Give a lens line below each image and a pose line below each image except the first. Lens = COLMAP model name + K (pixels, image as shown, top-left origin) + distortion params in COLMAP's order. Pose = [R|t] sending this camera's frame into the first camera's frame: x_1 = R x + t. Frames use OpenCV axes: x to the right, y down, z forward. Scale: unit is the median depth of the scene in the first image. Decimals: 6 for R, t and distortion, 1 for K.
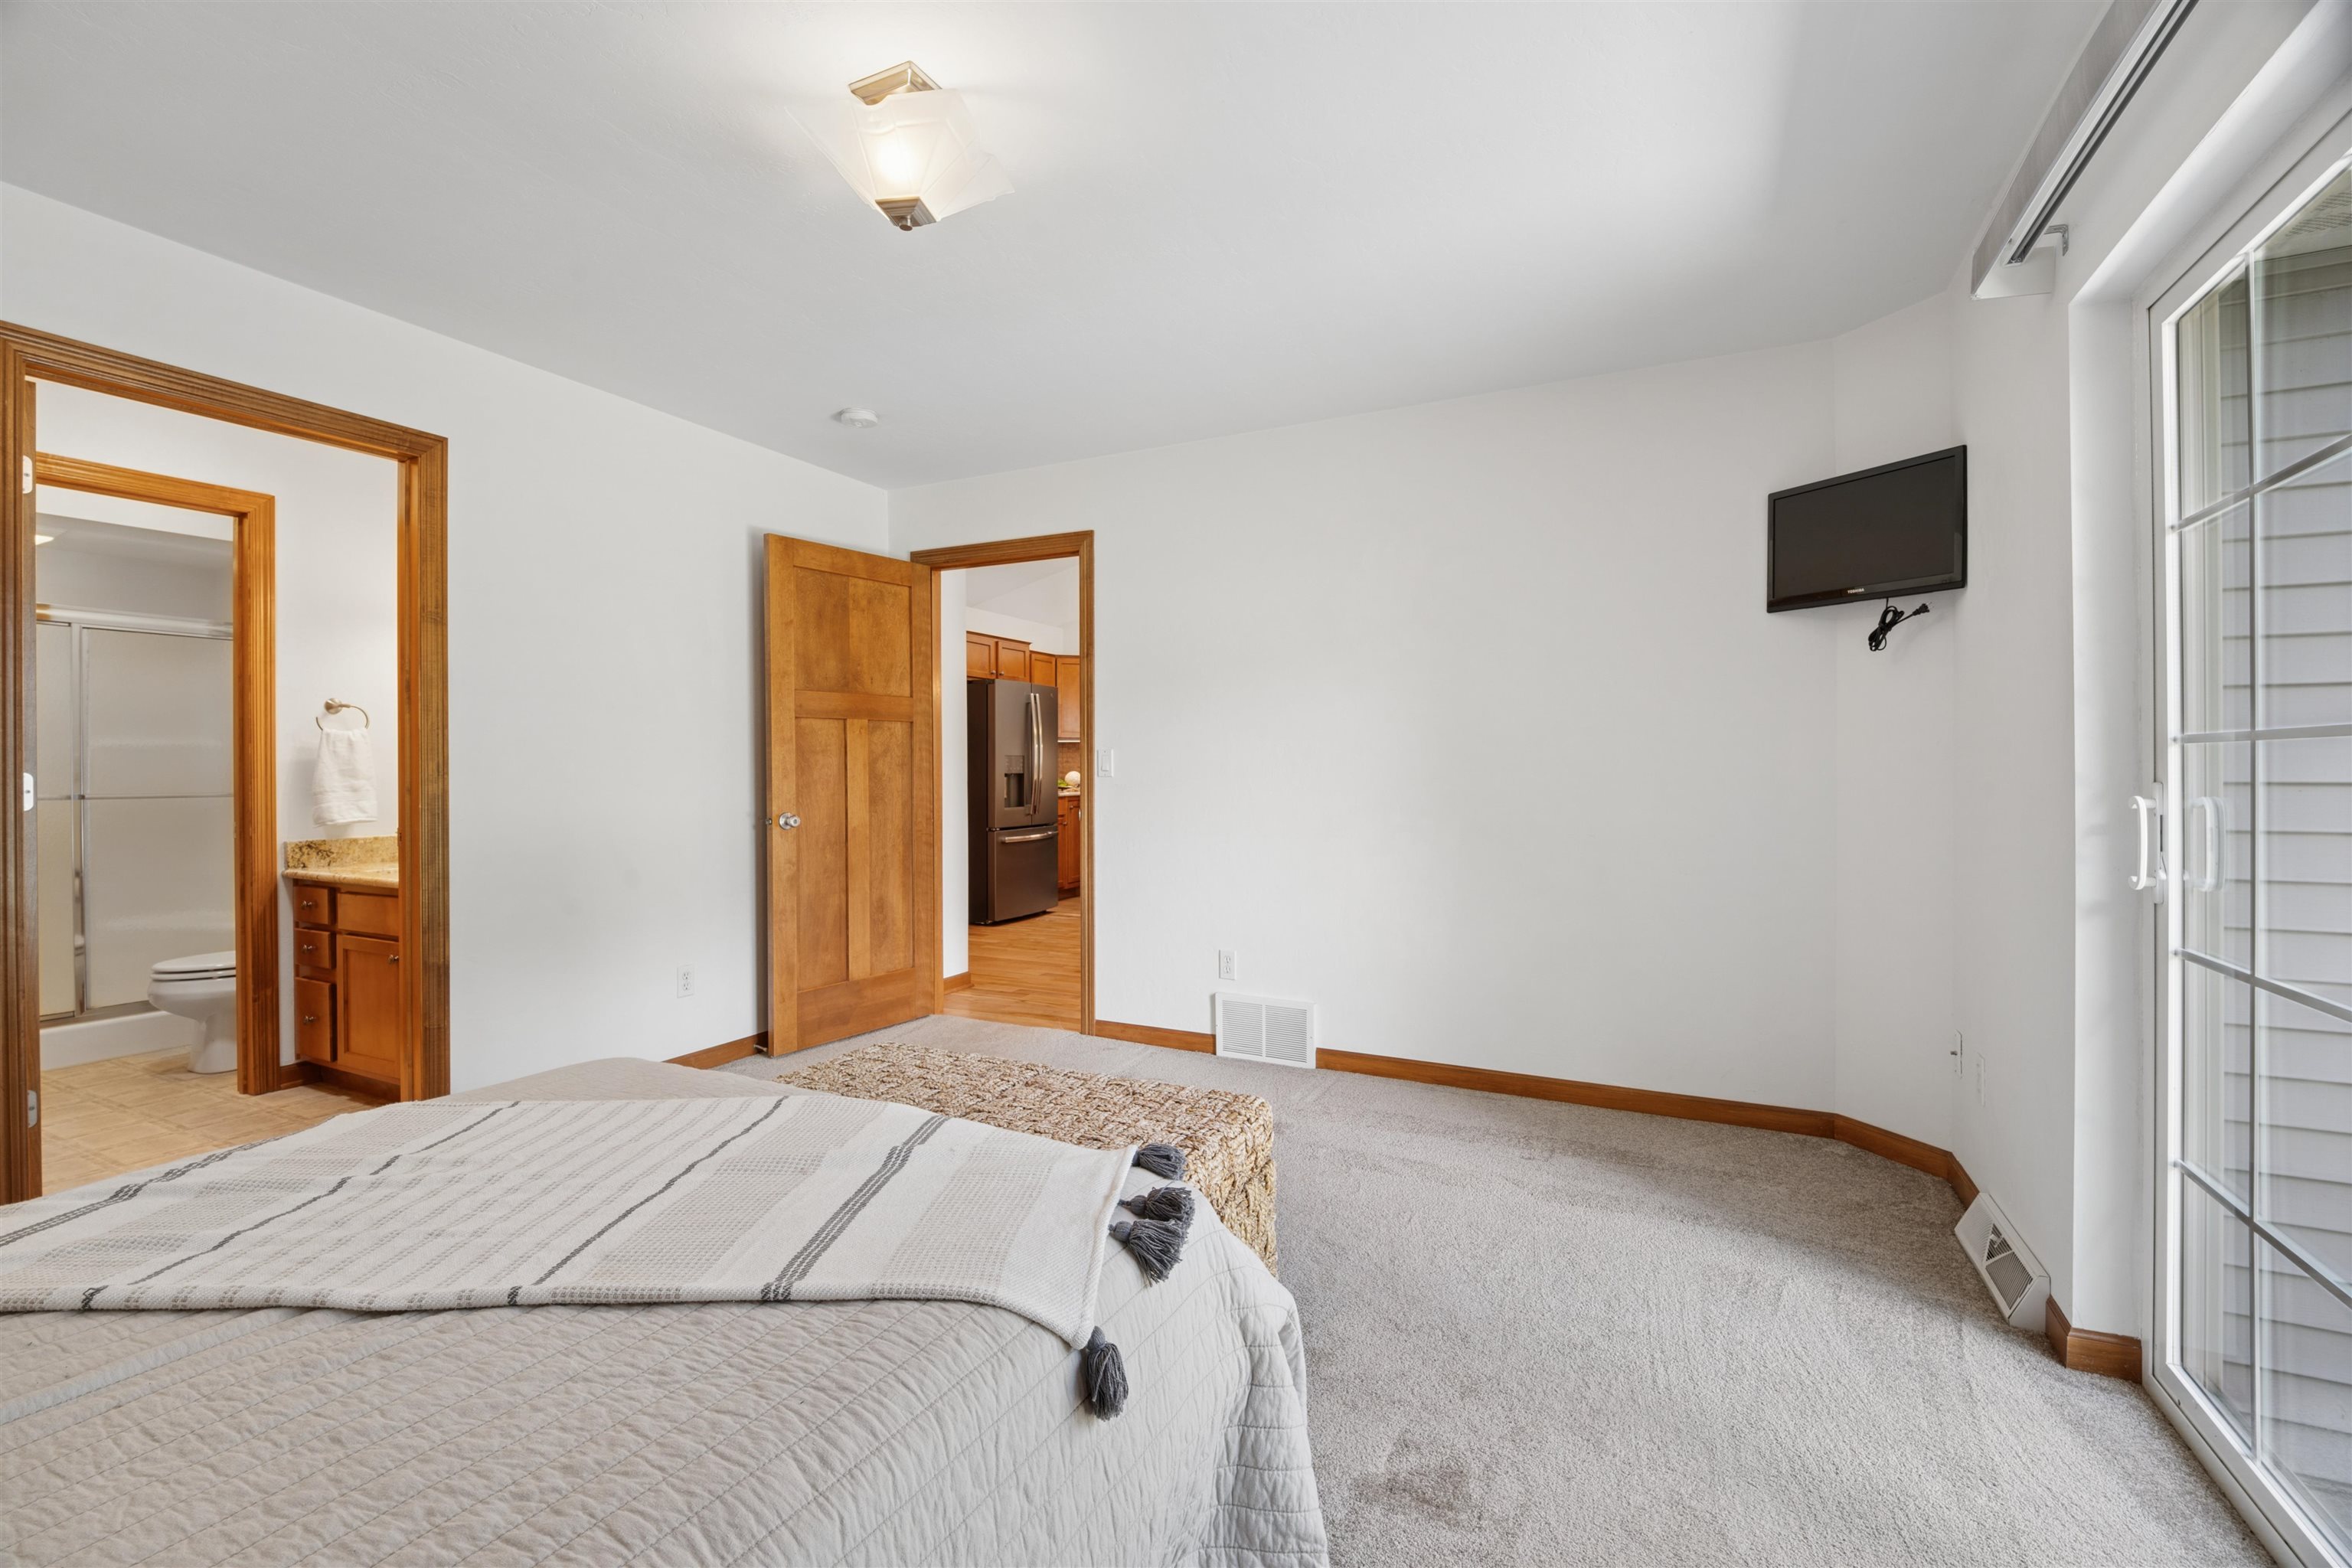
lens RADIAL K [[1005.5, 0, 1157.3], [0, 1005.5, 783.8], [0, 0, 1]] dist [-0.004069, -0.006004]
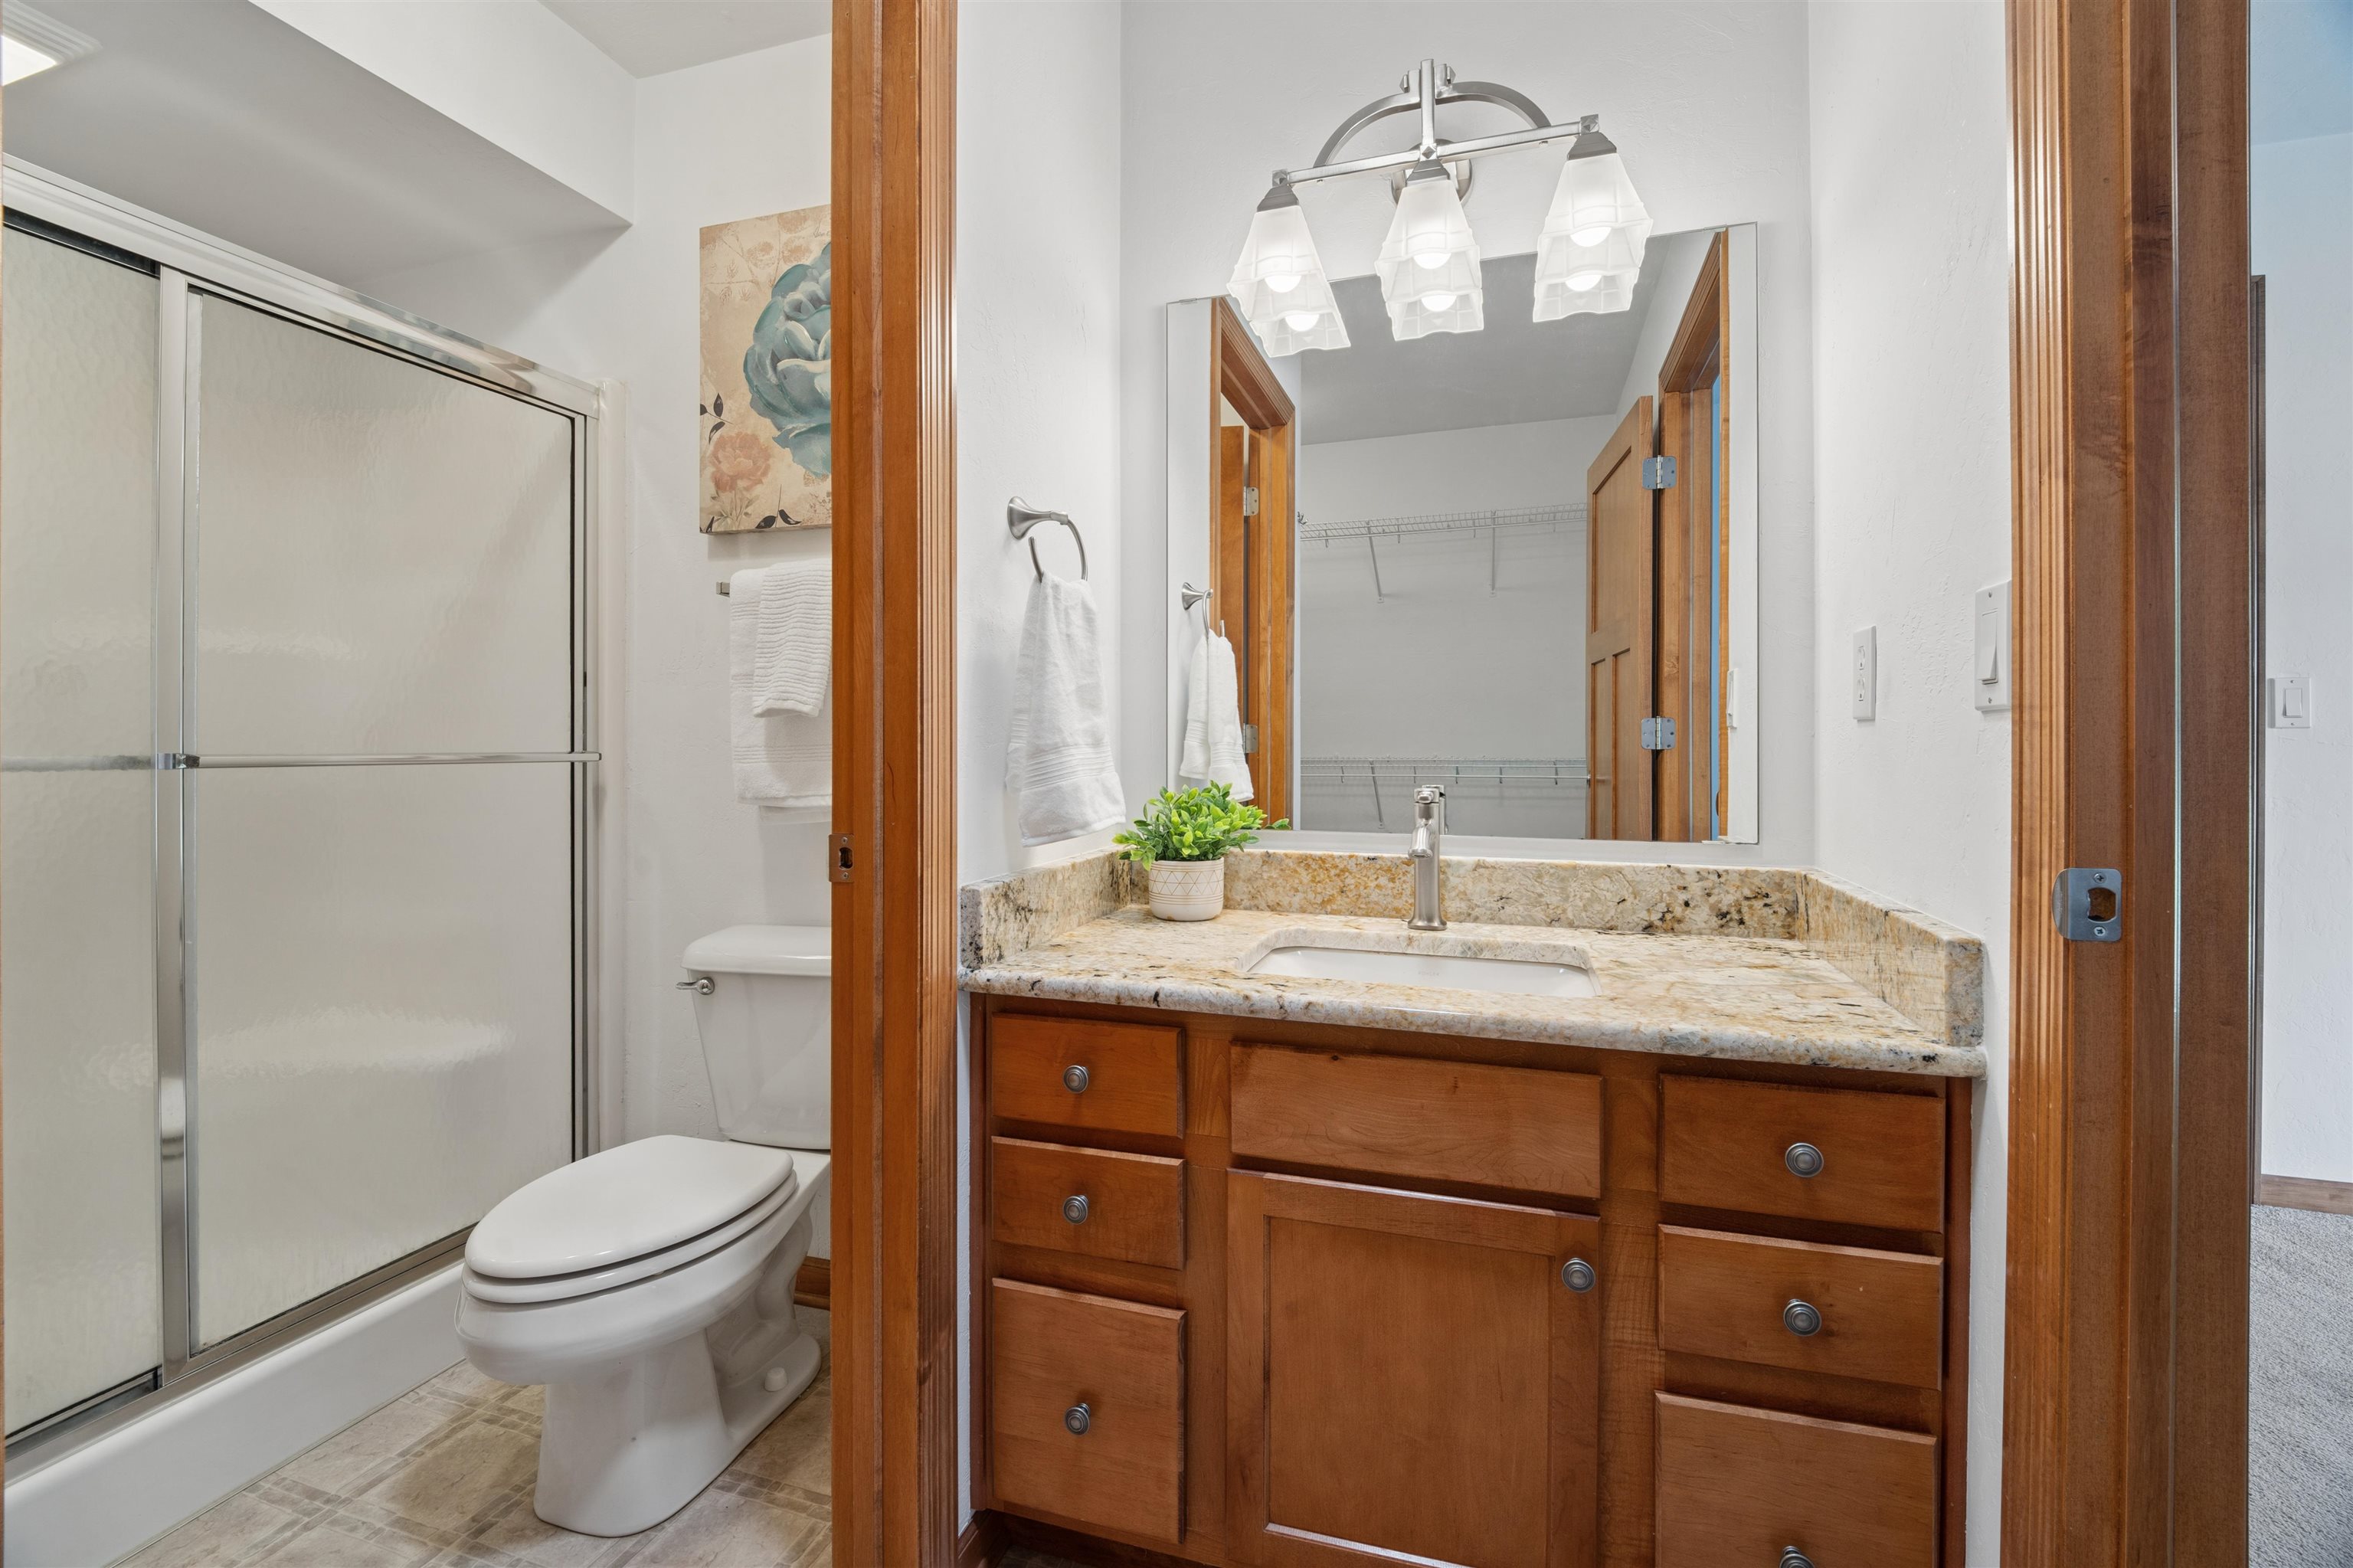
lens RADIAL K [[1005.9, 0, 1195.1], [0, 1005.9, 754.0], [0, 0, 1]] dist [-0.004069, -0.006004]
pose [[0.986352, 0.003981, 0.164601, -0.843308], [-0.003705, 0.999991, -0.001985, 0.011394], [-0.164608, 0.001348, 0.986358, 0.636808]]
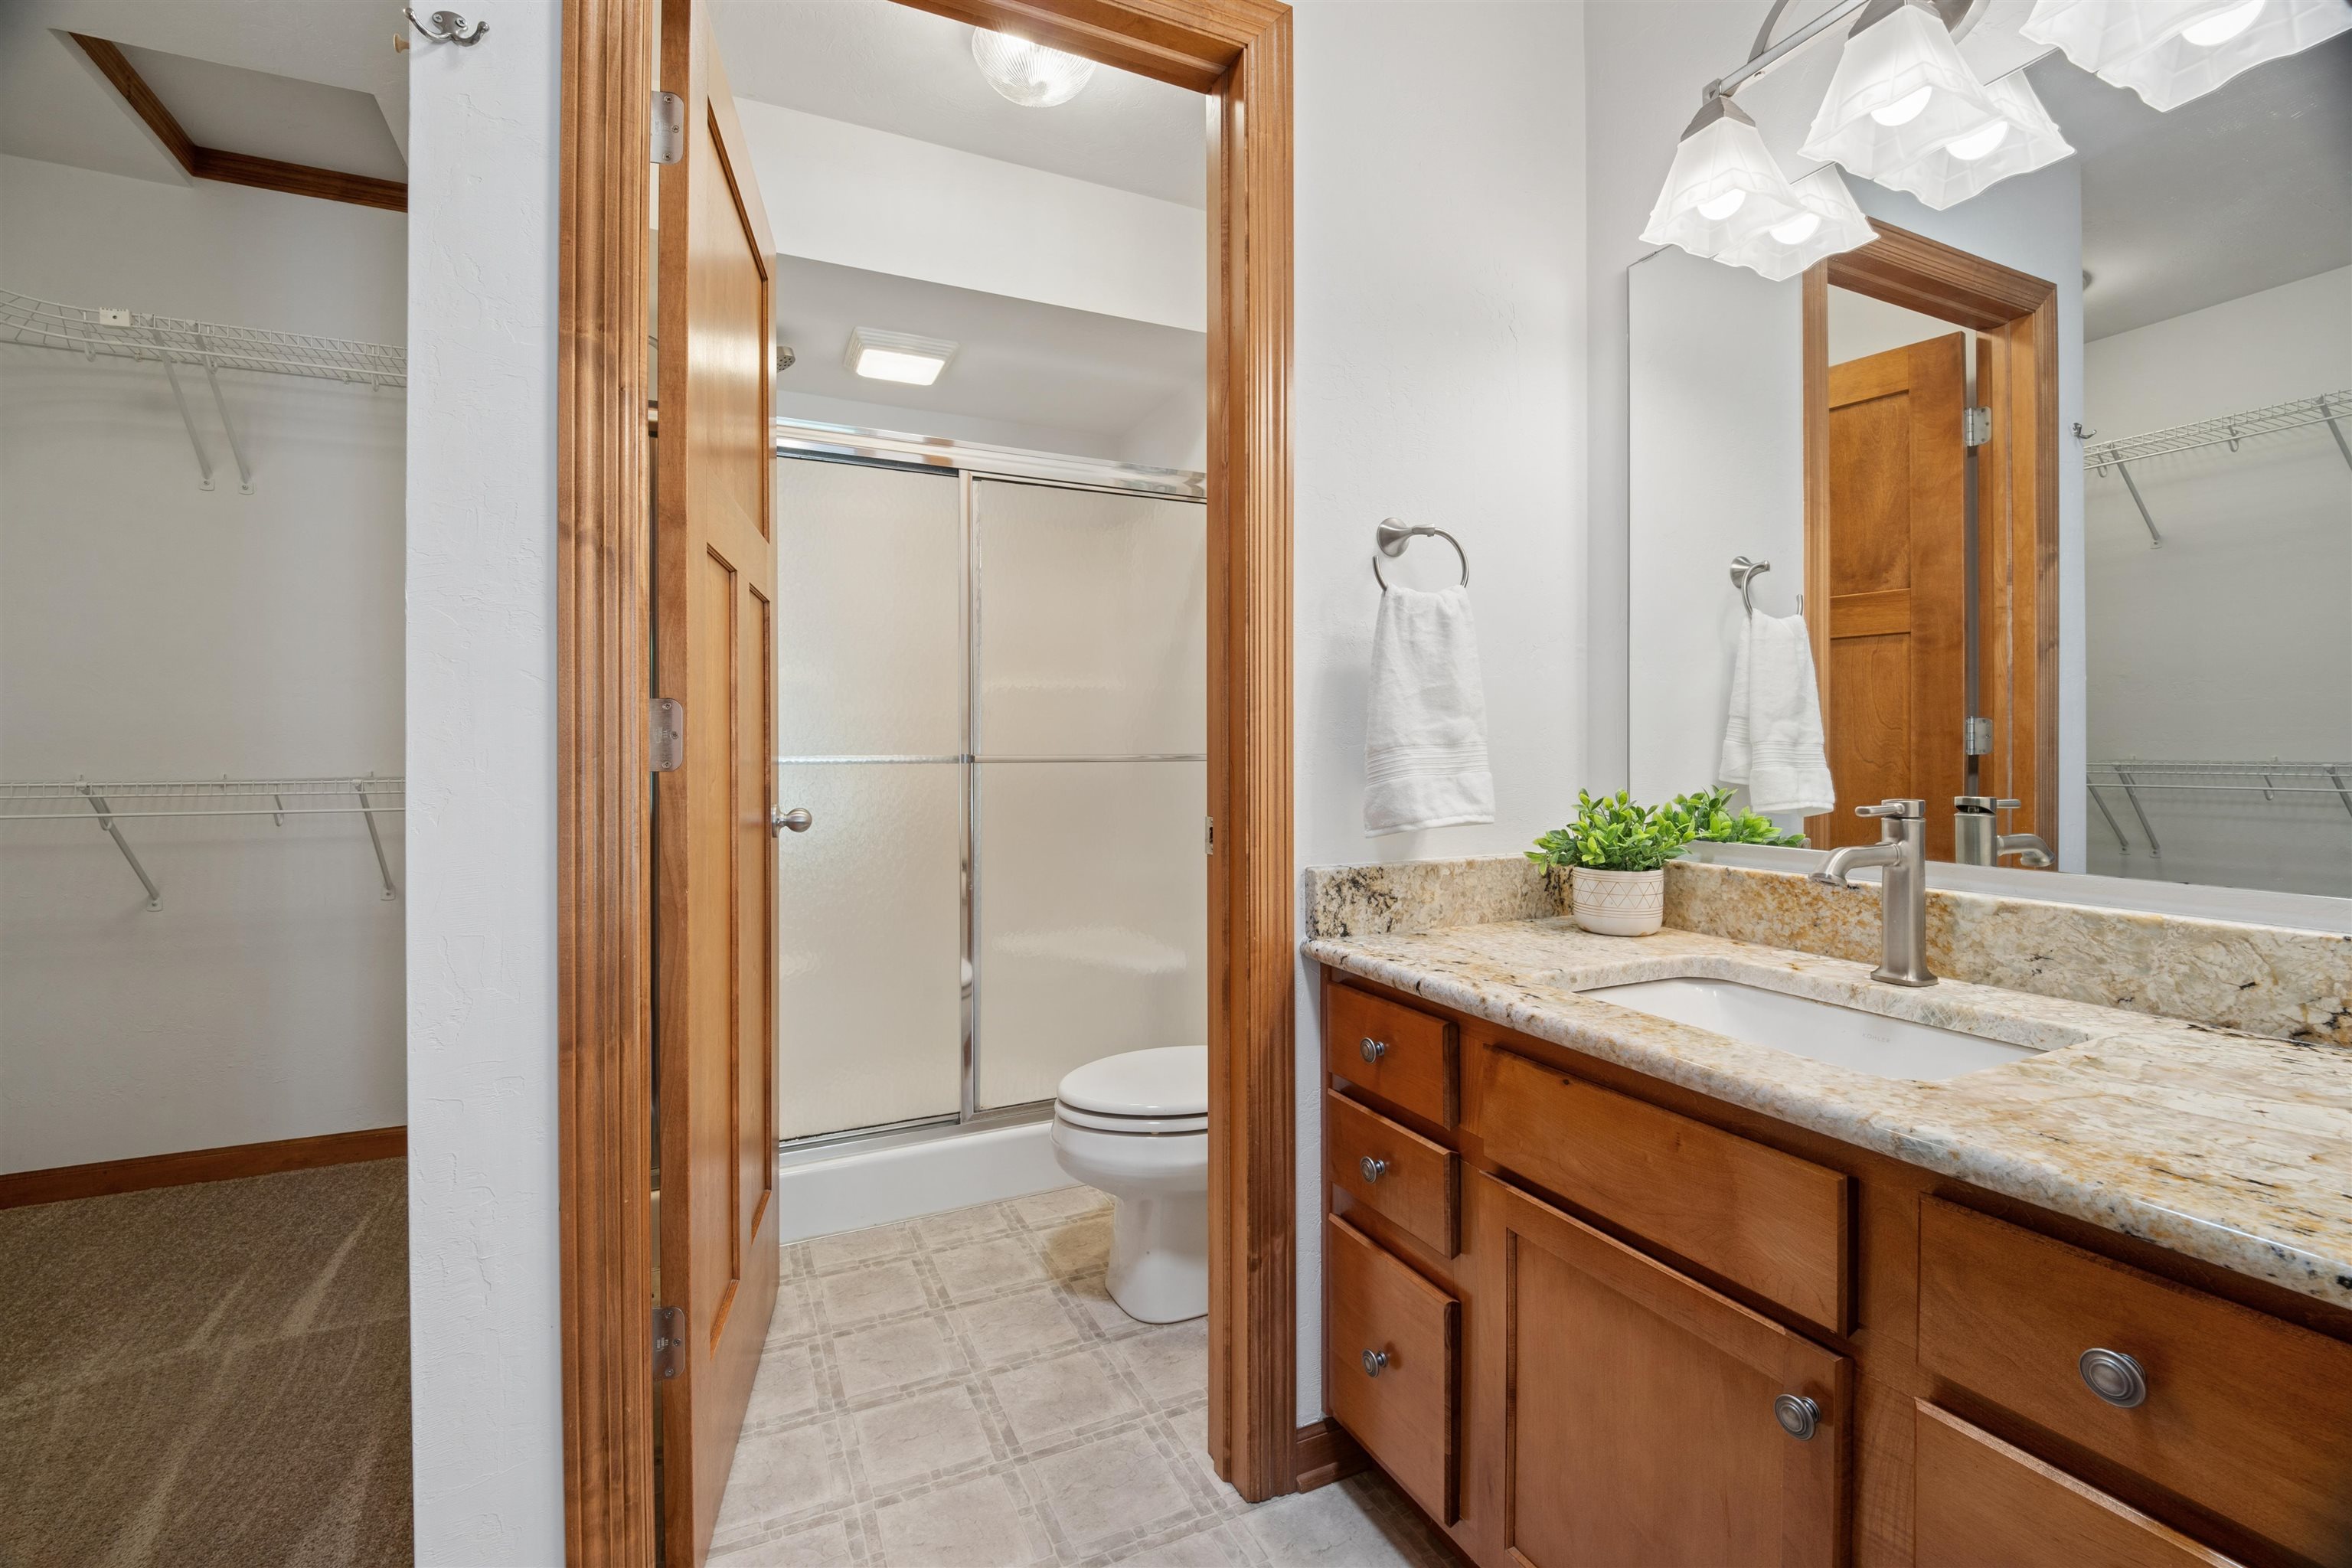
lens RADIAL K [[1005.5, 0, 1171.2], [0, 1005.5, 758.7], [0, 0, 1]] dist [-0.004069, -0.006004]
pose [[0.790706, 0.005791, -0.612169, -0.662608], [-0.005606, 0.999982, 0.002219, 0.012312], [0.612170, 0.001677, 0.790724, 0.639345]]
